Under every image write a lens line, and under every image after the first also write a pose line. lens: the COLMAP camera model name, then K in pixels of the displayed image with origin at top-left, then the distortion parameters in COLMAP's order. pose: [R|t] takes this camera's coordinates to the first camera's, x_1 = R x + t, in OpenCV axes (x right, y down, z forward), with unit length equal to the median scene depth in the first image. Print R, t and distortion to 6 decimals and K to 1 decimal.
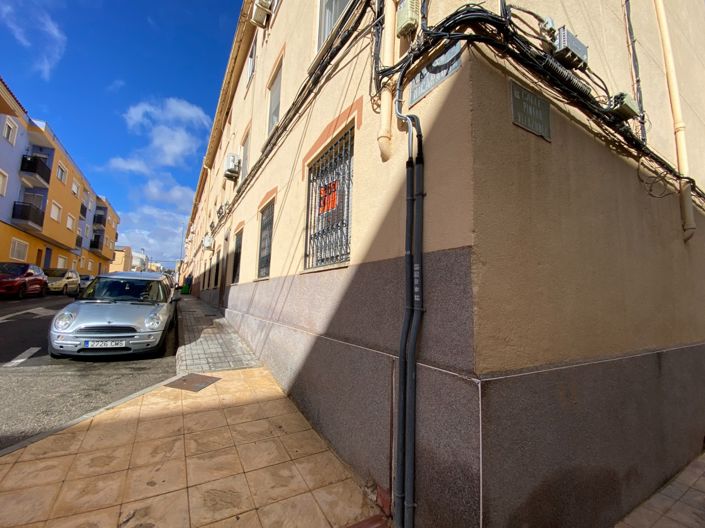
lens RADIAL K [[305.9, 0, 352.5], [0, 305.9, 264.0], [0, 0, 1]] dist [0.017199, -0.018965]
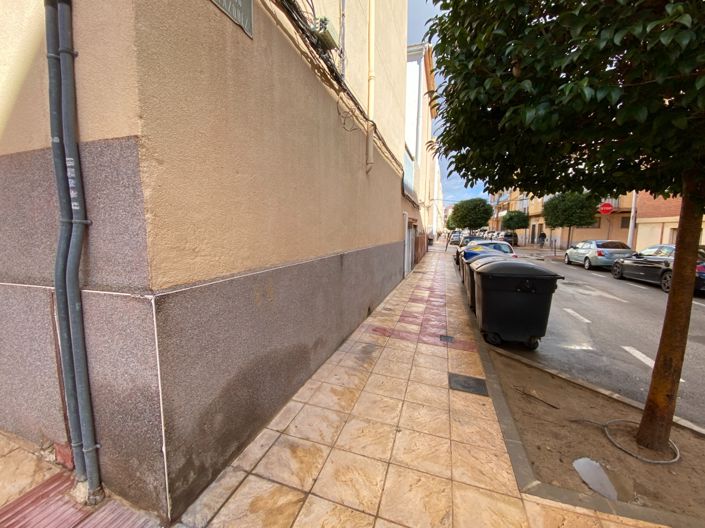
lens RADIAL K [[305.9, 0, 352.5], [0, 305.9, 264.0], [0, 0, 1]] dist [0.017199, -0.018965]
pose [[0.733327, -0.110205, 0.670885, 0.185502], [-0.057915, 0.973062, 0.223149, 0.043119], [-0.677405, -0.202495, 0.707190, 0.003997]]
